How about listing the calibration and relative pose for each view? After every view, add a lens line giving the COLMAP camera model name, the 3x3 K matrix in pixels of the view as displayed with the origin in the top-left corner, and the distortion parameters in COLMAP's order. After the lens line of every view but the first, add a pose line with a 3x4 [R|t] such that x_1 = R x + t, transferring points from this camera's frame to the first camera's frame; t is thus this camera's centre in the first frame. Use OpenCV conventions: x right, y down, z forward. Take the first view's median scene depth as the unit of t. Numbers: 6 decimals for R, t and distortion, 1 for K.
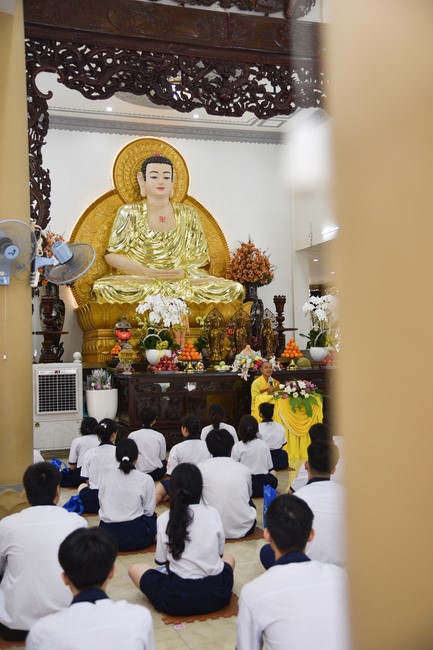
lens RADIAL K [[777.0, 0, 216.2], [0, 777.0, 310.5], [0, 0, 1]] dist [0.221678, 0.005313]
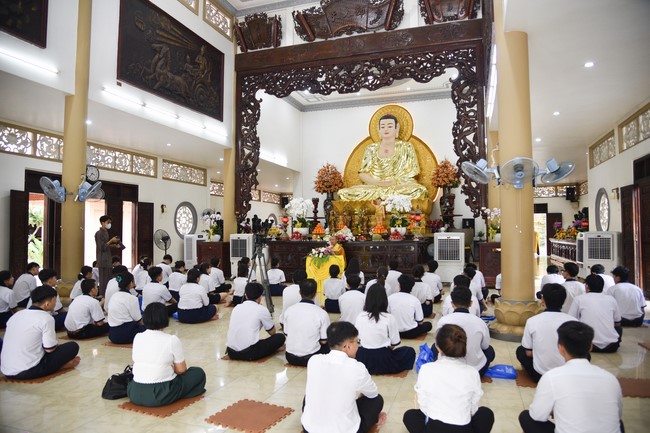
lens RADIAL K [[446.6, 0, 325.0], [0, 446.6, 216.5], [0, 0, 1]] dist [-0.108937, 0.065647]
pose [[0.800106, -0.000481, -0.599858, 0.543450], [0.020497, 0.999438, 0.026538, -0.003059], [0.599508, -0.033528, 0.799666, 0.178449]]
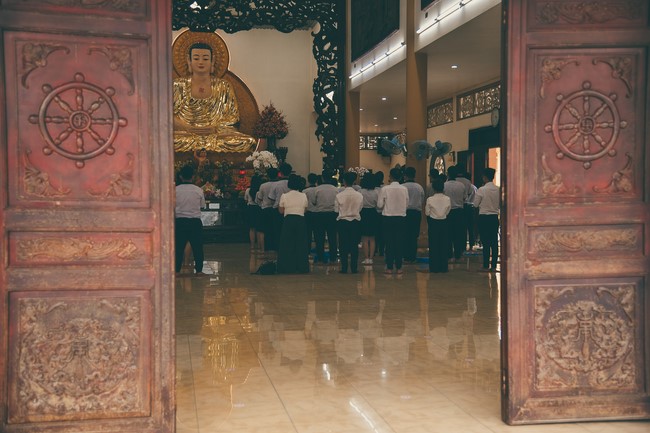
lens RADIAL K [[812.3, 0, 325.0], [0, 812.3, 216.5], [0, 0, 1]] dist [0.150224, 0.003468]
pose [[0.991186, 0.029070, -0.129247, 0.458219], [-0.017368, 0.995721, 0.090763, -0.037914], [0.131333, -0.087718, 0.987450, -0.573020]]
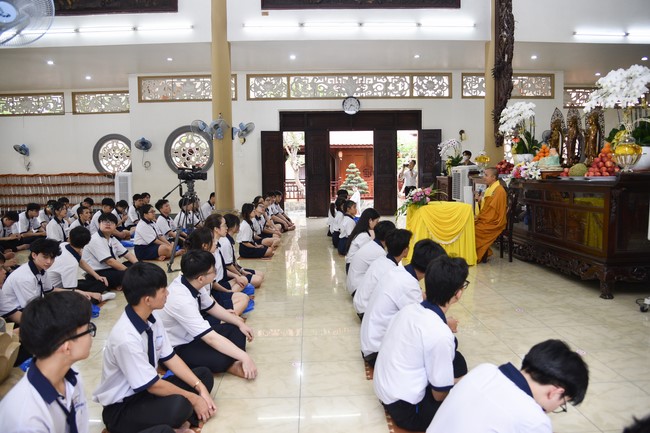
lens RADIAL K [[457.4, 0, 331.3], [0, 457.4, 229.0], [0, 0, 1]] dist [-0.081451, 0.003425]
pose [[-0.254165, 0.161341, -0.953609, 0.551474], [0.083619, 0.985961, 0.144527, 0.033556], [0.963539, -0.043006, -0.264088, 0.811722]]
